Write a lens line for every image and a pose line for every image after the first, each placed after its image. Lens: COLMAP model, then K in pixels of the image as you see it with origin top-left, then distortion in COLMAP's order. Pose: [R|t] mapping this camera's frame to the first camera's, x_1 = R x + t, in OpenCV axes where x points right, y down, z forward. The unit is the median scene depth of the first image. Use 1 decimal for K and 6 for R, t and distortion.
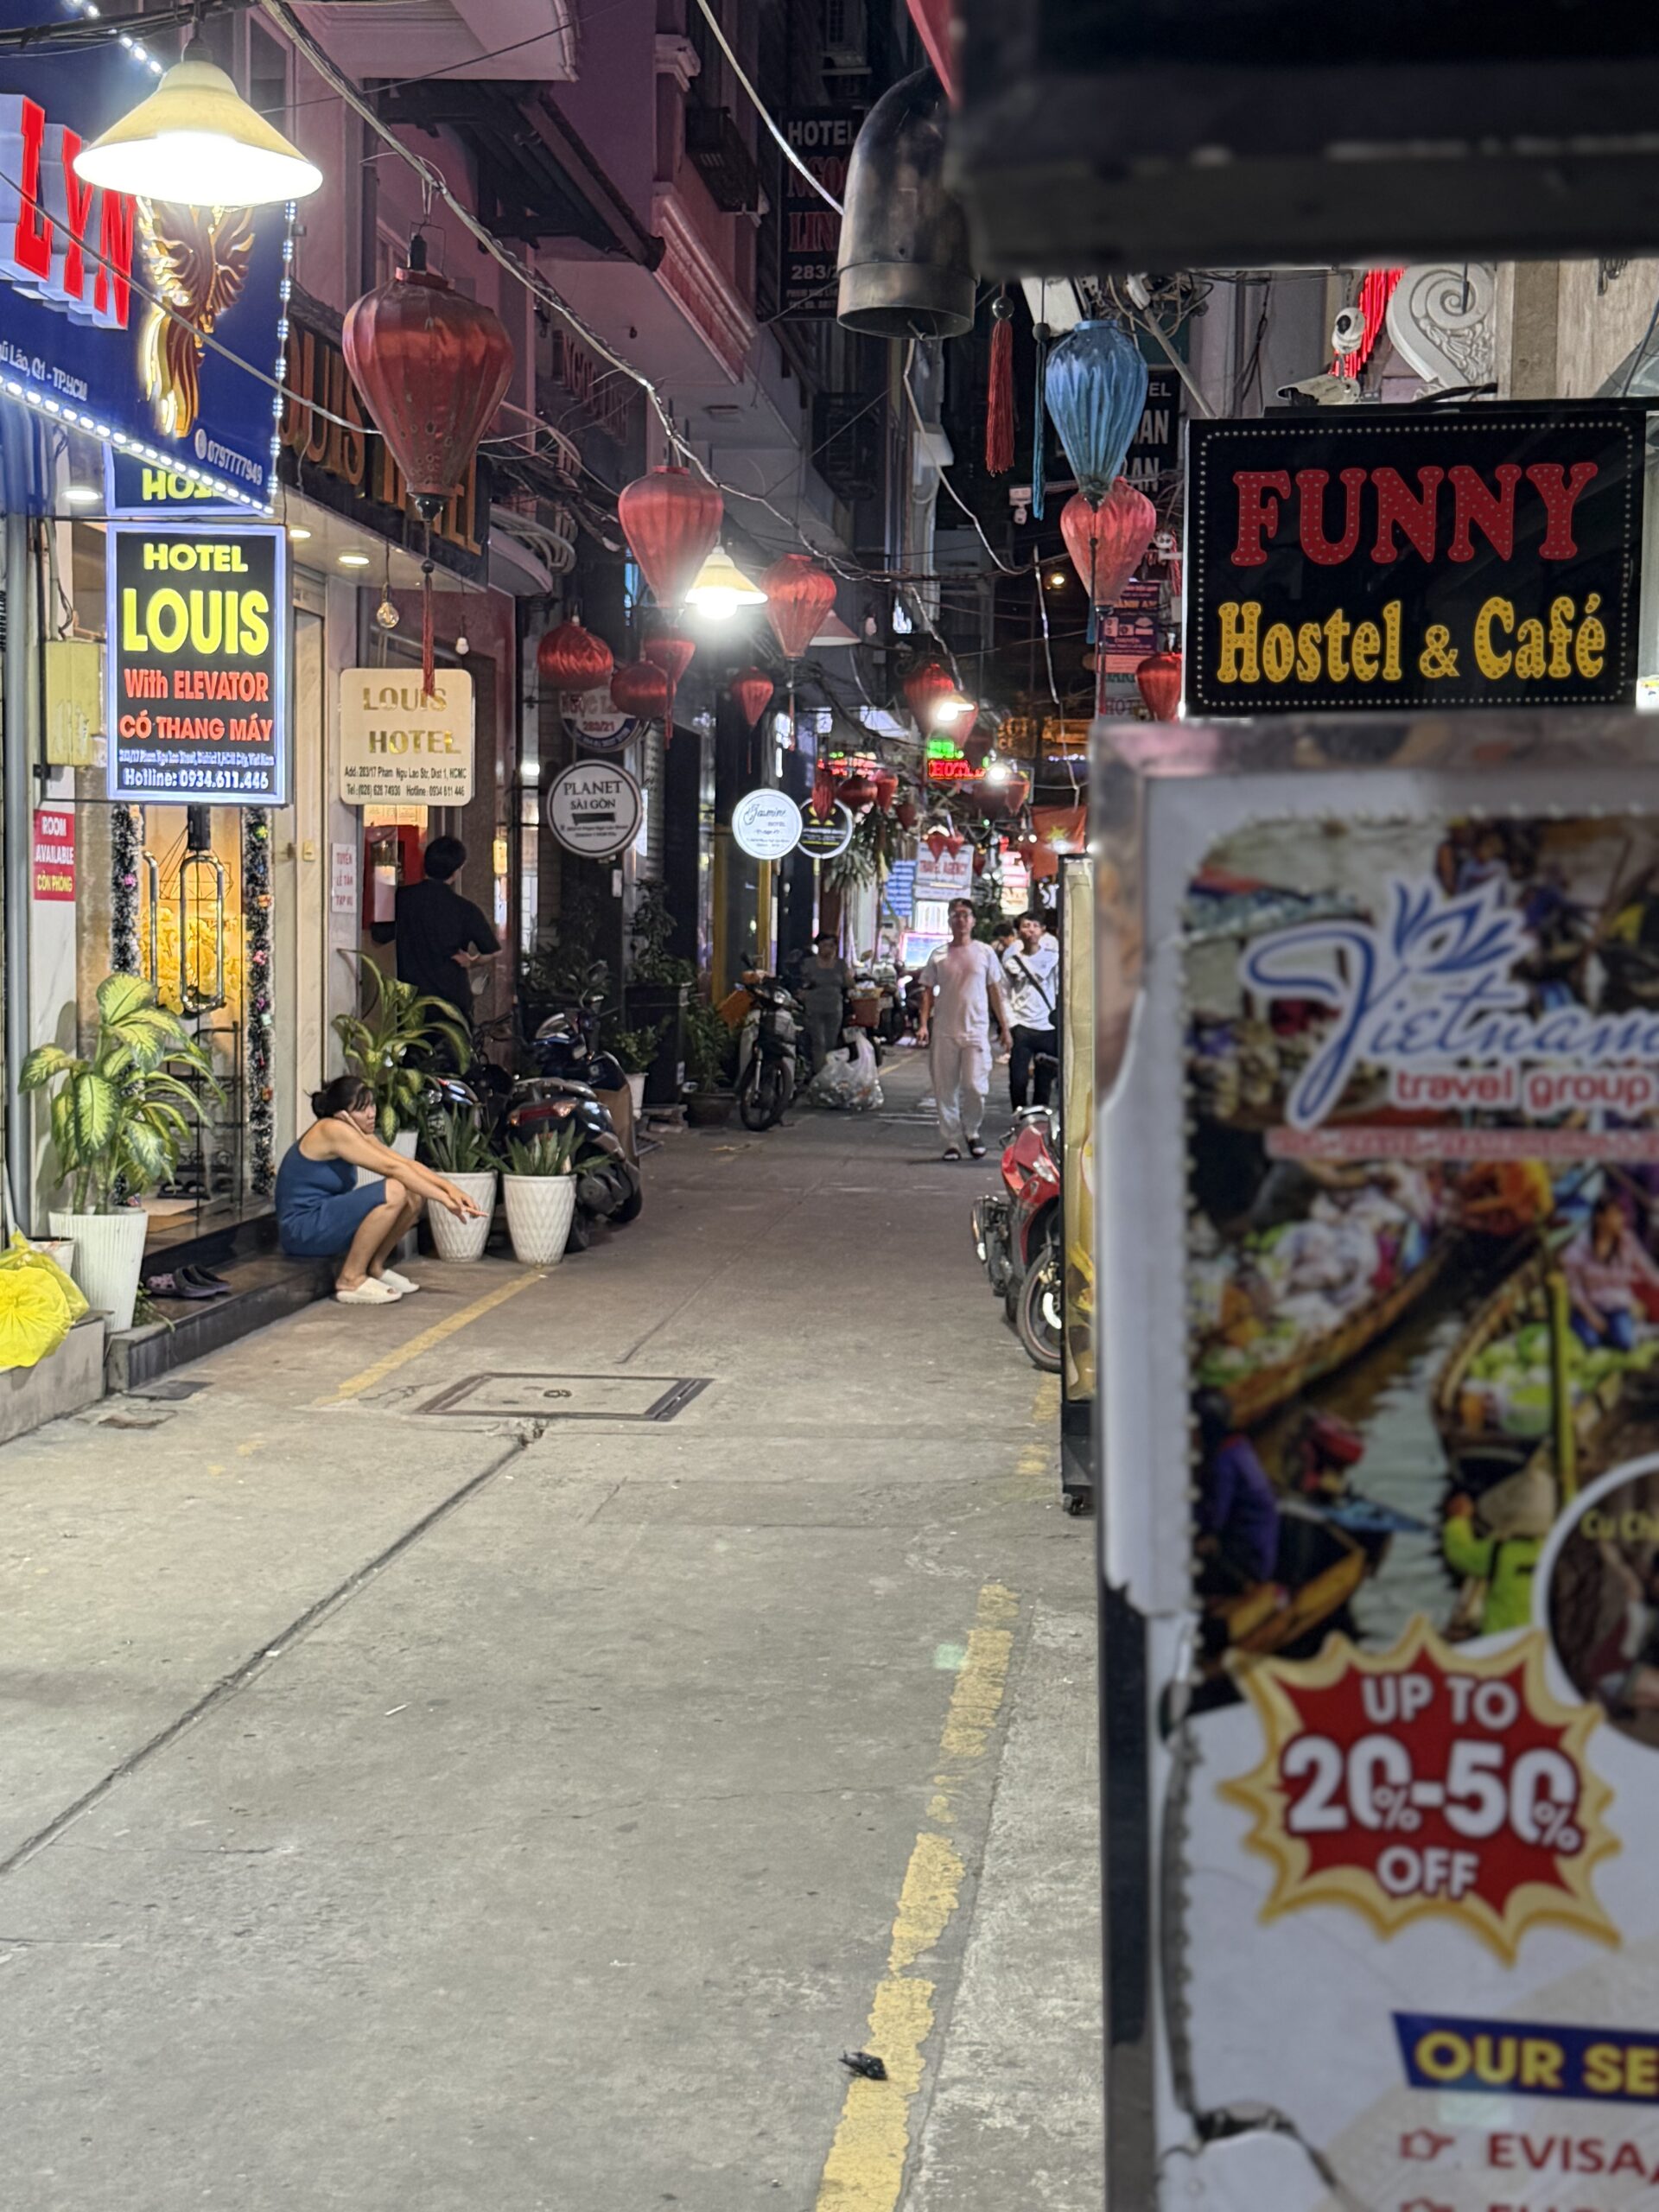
lens RADIAL K [[2897.5, 0, 834.9], [0, 2897.5, 1099.8], [0, 0, 1]] dist [0.150235, 0.000000]
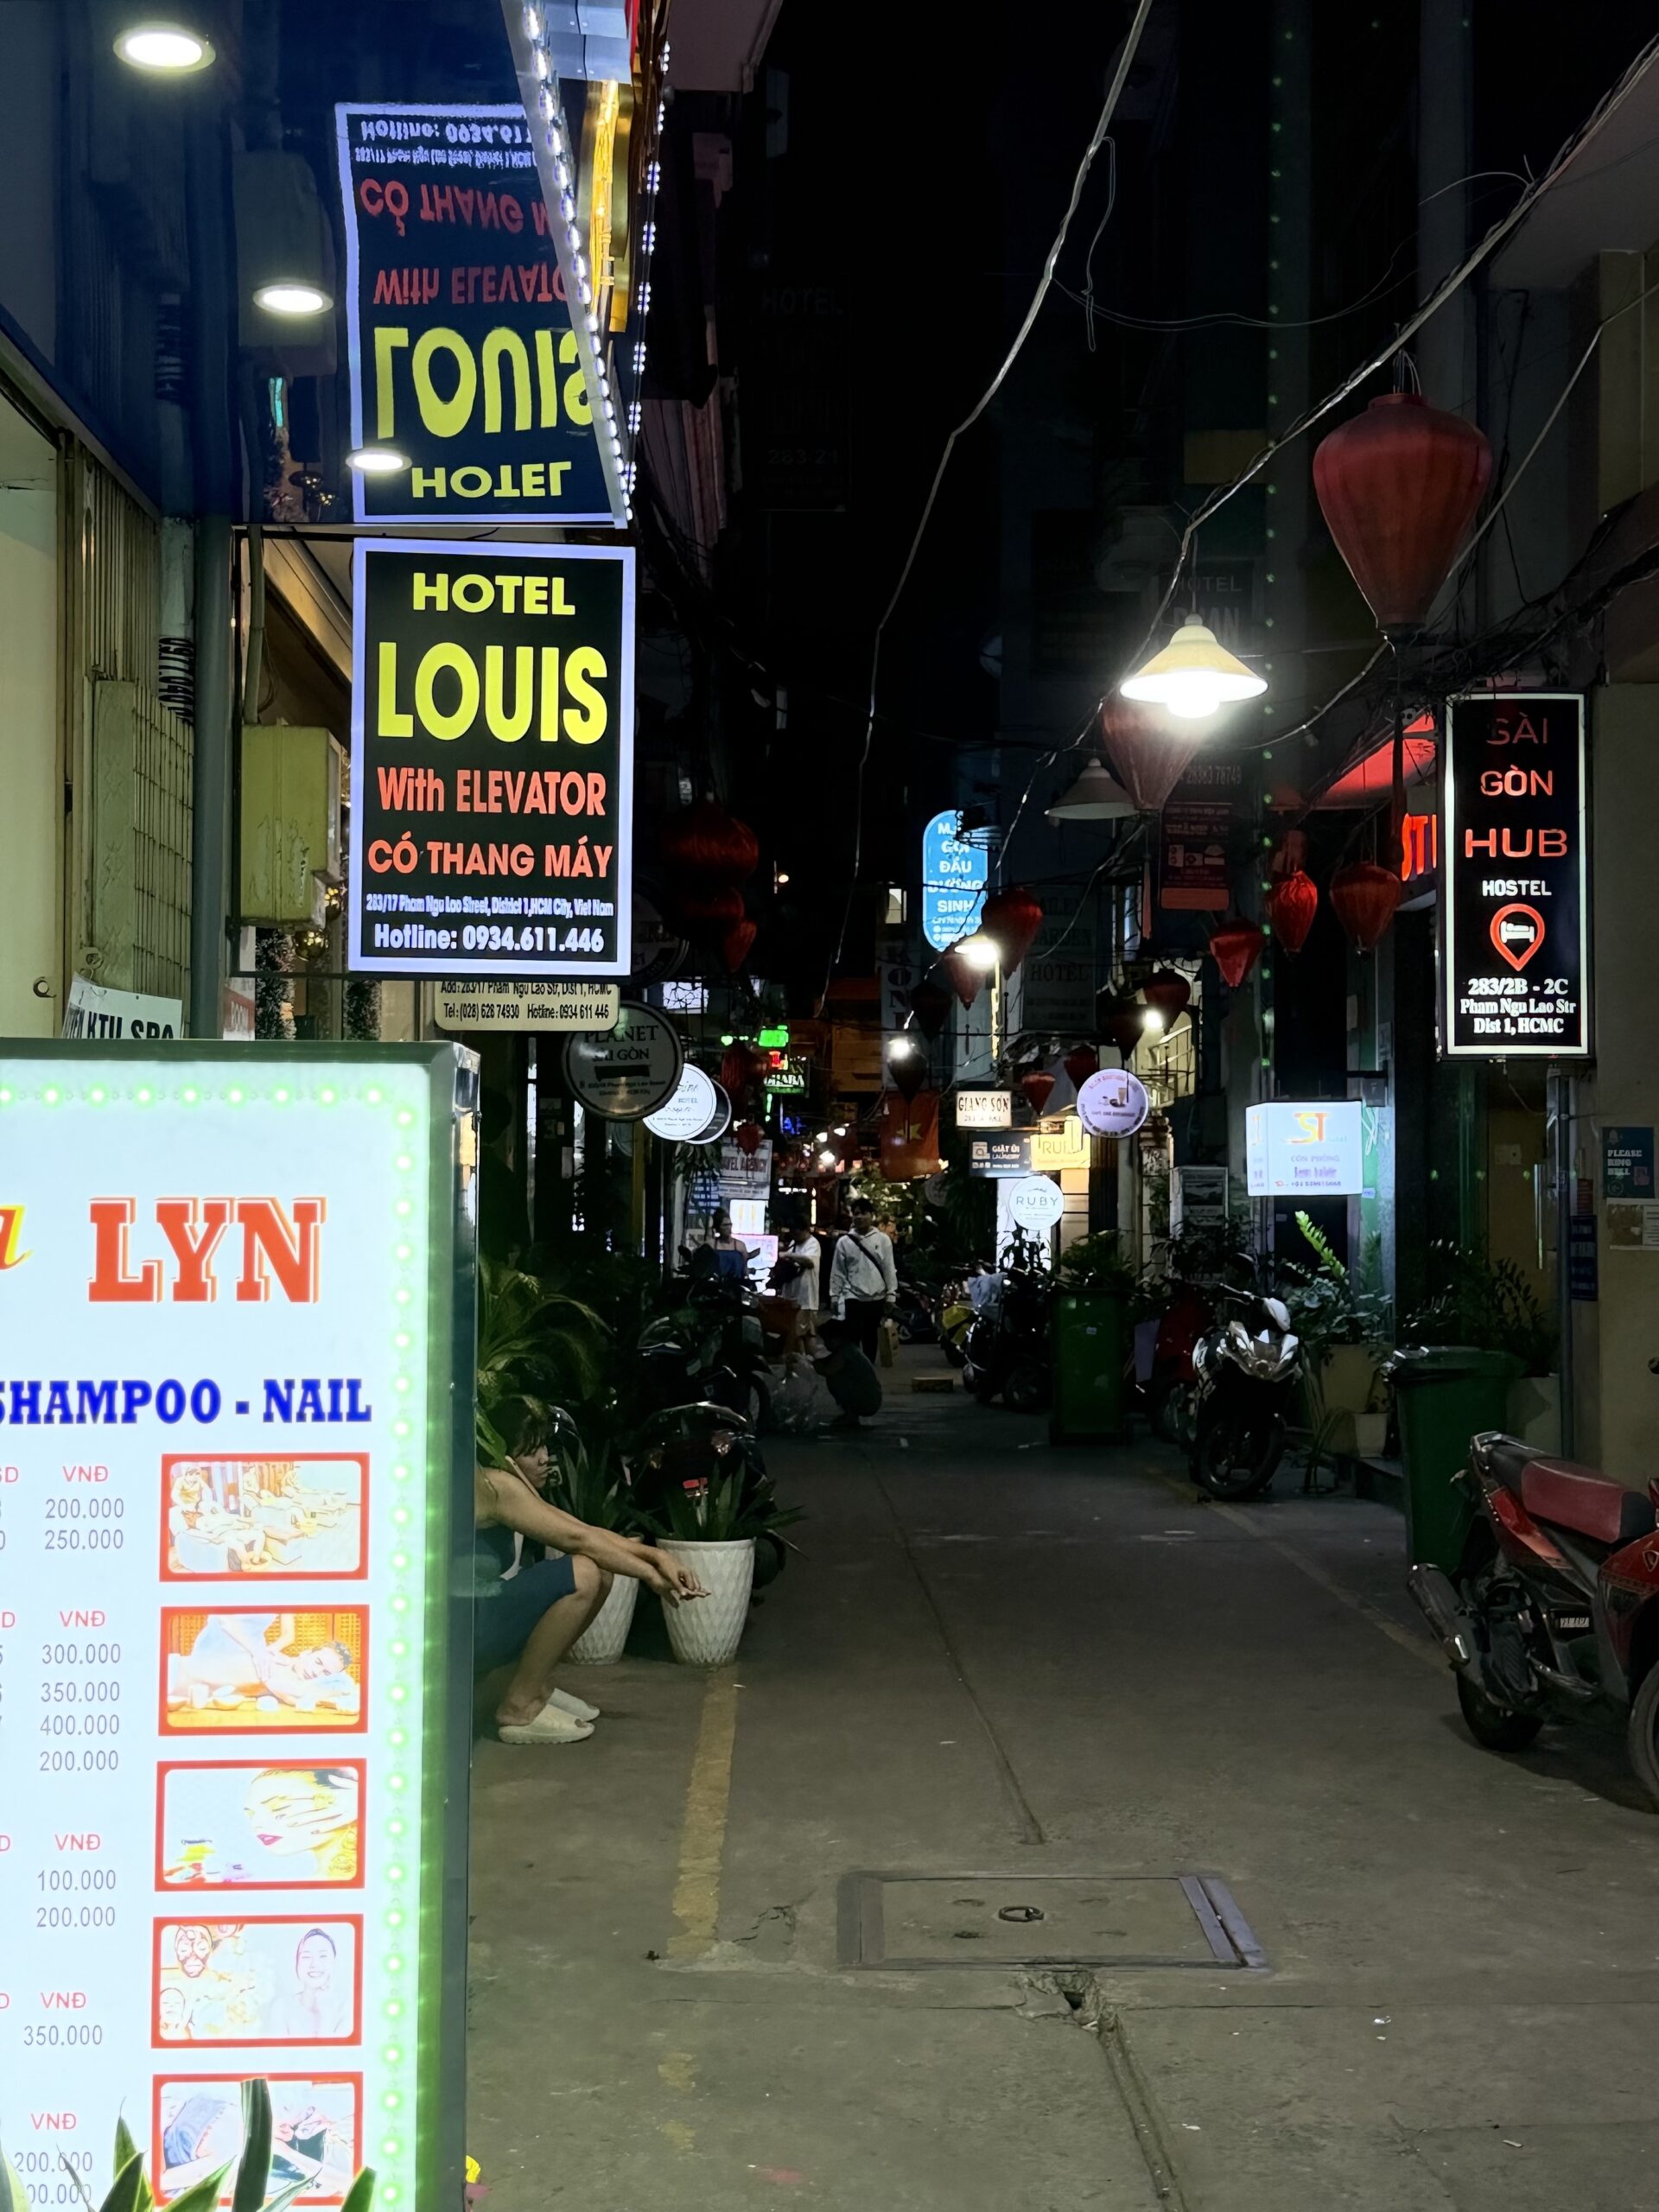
lens RADIAL K [[2897.5, 0, 823.9], [0, 2897.5, 1110.5], [0, 0, 1]] dist [0.150235, 0.000000]
pose [[0.992868, -0.004124, 0.119149, -0.221879], [0.016410, 0.994616, -0.102321, -0.007683], [-0.118086, 0.103547, 0.987590, 0.377753]]
